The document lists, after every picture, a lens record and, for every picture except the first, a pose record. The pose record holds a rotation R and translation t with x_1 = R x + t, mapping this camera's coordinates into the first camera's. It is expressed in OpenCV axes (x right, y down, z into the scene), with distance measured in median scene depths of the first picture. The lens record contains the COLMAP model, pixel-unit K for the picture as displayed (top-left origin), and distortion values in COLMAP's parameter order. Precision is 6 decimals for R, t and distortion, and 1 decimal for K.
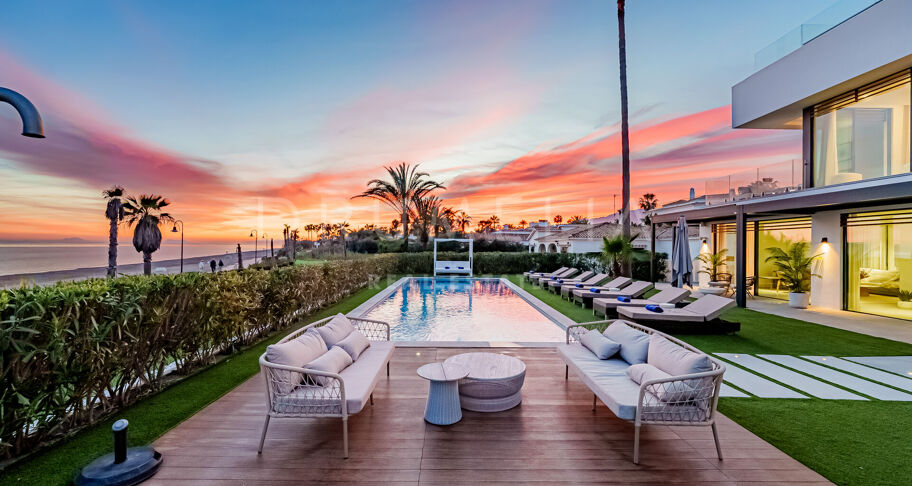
lens RADIAL K [[366.6, 0, 455.7], [0, 366.6, 247.4], [0, 0, 1]] dist [-0.003381, -0.000207]
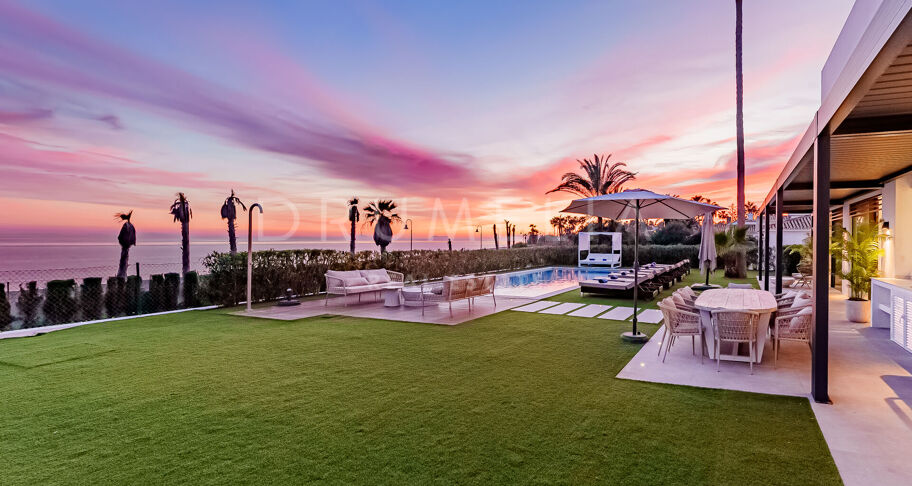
lens RADIAL K [[448.7, 0, 556.5], [0, 448.7, 261.0], [0, 0, 1]] dist [0.010176, 0.001705]
pose [[0.923437, 0.012745, -0.383538, 0.355772], [0.002263, 0.999250, 0.038652, 0.008363], [0.383743, -0.036561, 0.922716, -0.234829]]
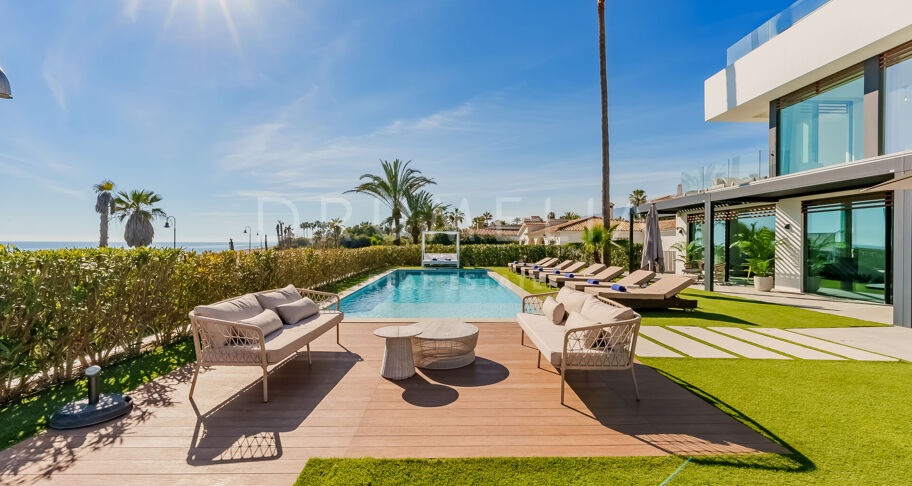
lens RADIAL K [[366.6, 0, 455.1], [0, 366.6, 246.5], [0, 0, 1]] dist [-0.003381, -0.000207]
pose [[0.999949, -0.004351, 0.009106, 0.021623], [0.004316, 0.999983, 0.003800, 0.013932], [-0.009122, -0.003760, 0.999951, -0.018547]]
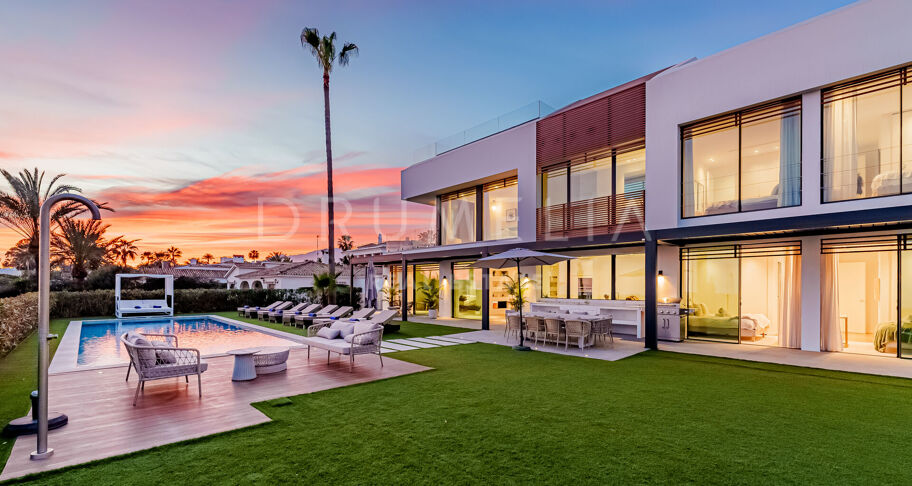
lens RADIAL K [[390.3, 0, 443.3], [0, 390.3, 286.7], [0, 0, 1]] dist [-0.002218, -0.001351]
pose [[0.745209, -0.007656, 0.666787, -0.089765], [0.006836, 0.999969, 0.003841, 0.007230], [-0.666796, 0.001696, 0.745238, -0.155782]]
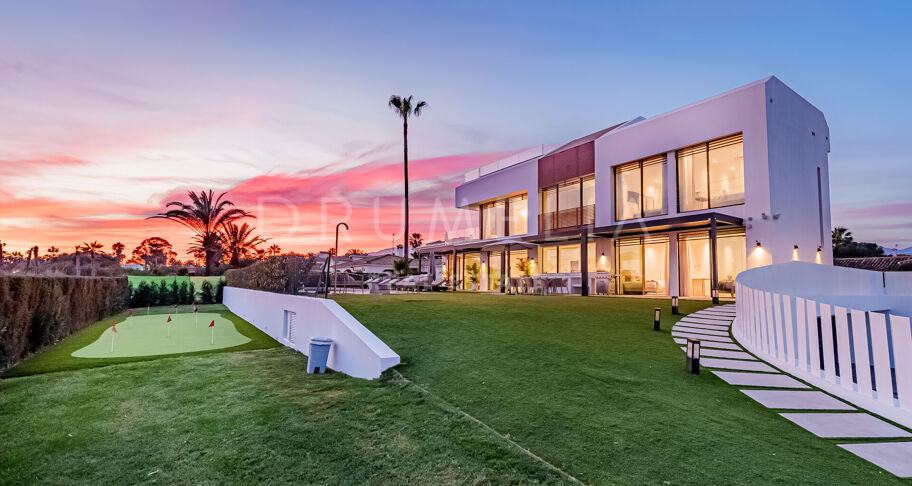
lens RADIAL K [[396.7, 0, 449.4], [0, 396.7, 260.2], [0, 0, 1]] dist [-0.005868, -0.000597]
pose [[0.840852, 0.036016, 0.540065, -0.275186], [-0.004545, 0.998218, -0.059494, 0.058044], [-0.541246, 0.047571, 0.839518, -0.500564]]
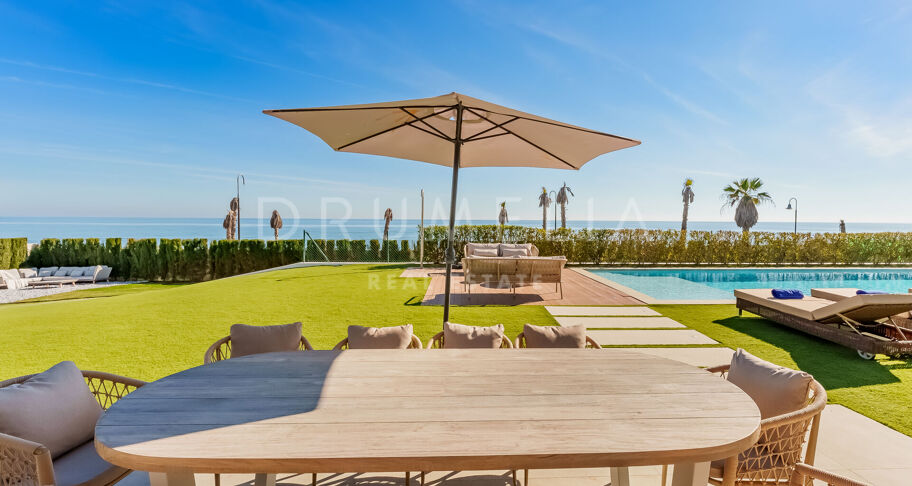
lens RADIAL K [[390.3, 0, 488.5], [0, 390.3, 236.0], [0, 0, 1]] dist [-0.002218, -0.001351]
pose [[0.049867, 0.031984, -0.998244, 0.437358], [-0.011295, 0.999441, 0.031458, 0.013142], [0.998692, 0.009707, 0.050200, 0.136232]]
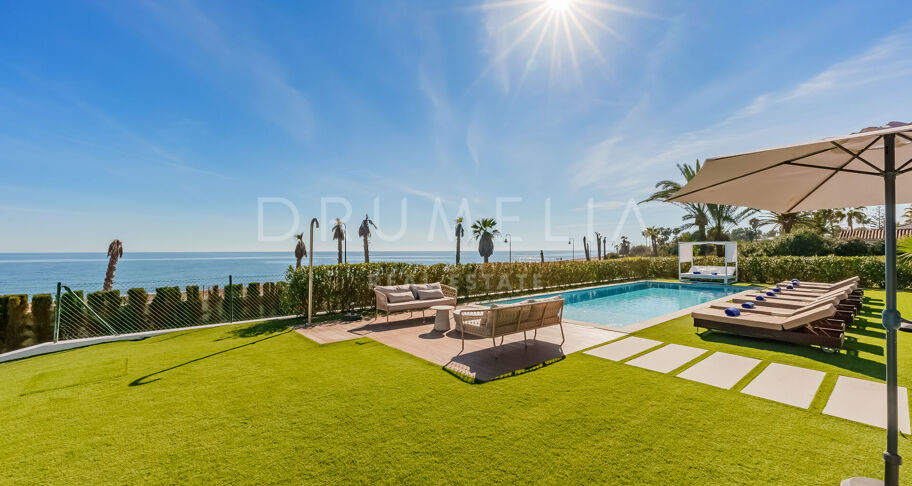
lens RADIAL K [[366.6, 0, 459.8], [0, 366.6, 246.7], [0, 0, 1]] dist [-0.003381, -0.000207]
pose [[0.644870, -0.020539, -0.764016, 0.276087], [0.005702, 0.999740, -0.022063, 0.005449], [0.764271, 0.009871, 0.644820, -0.054786]]
